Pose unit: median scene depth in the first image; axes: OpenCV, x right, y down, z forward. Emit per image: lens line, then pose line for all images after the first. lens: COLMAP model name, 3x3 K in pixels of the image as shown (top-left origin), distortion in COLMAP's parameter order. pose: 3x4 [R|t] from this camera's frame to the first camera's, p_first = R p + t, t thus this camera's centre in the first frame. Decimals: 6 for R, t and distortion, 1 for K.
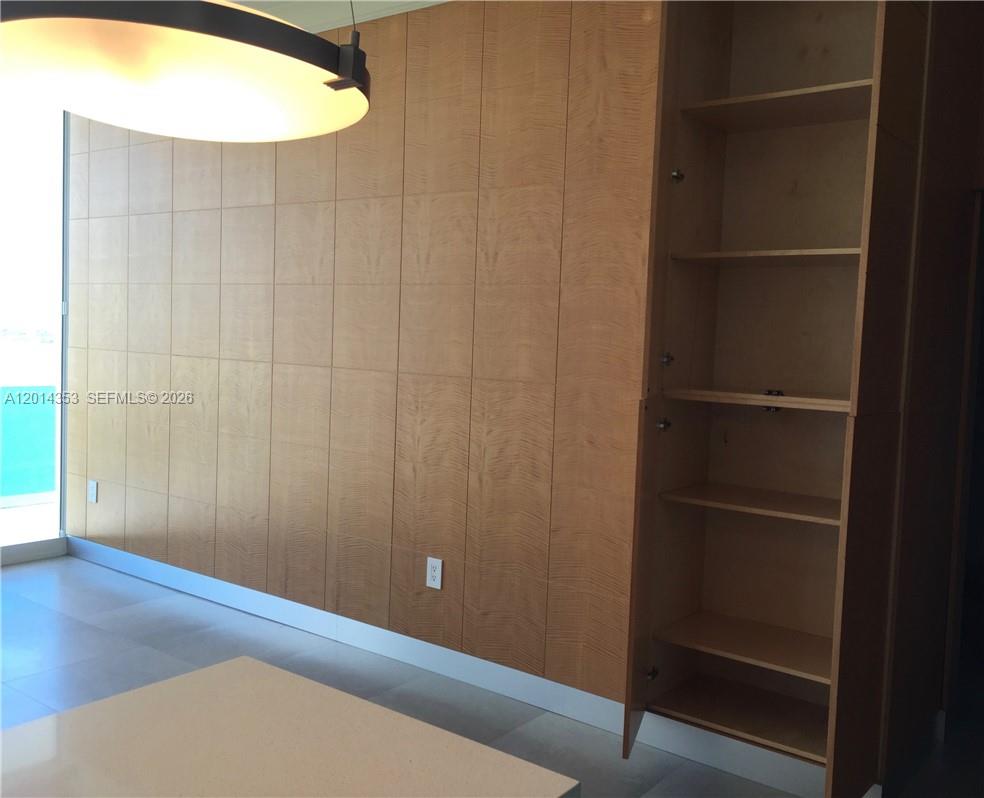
lens RADIAL K [[974.0, 0, 500.4], [0, 974.0, 399.0], [0, 0, 1]] dist [0.069224, 0.000000]
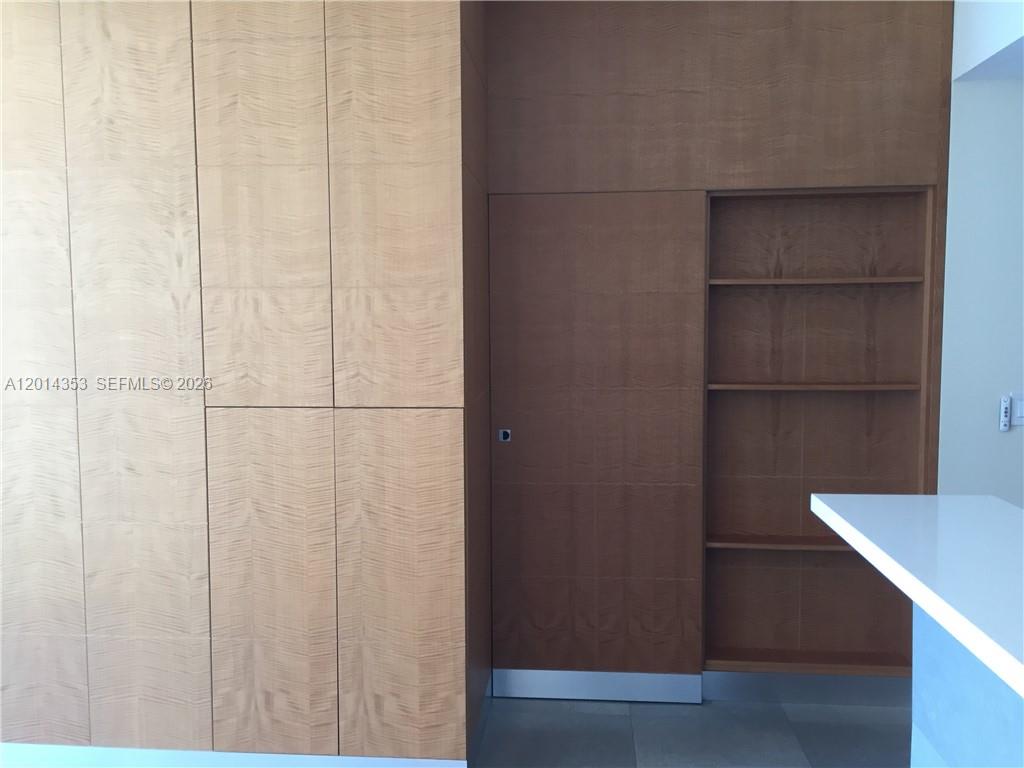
lens RADIAL K [[880.0, 0, 510.4], [0, 880.0, 389.5], [0, 0, 1]] dist [0.059189, -0.068508]
pose [[0.835577, -0.083212, 0.543035, -0.044701], [0.072657, 0.996518, 0.040903, -0.031919], [-0.544548, 0.005278, 0.838713, 0.135509]]
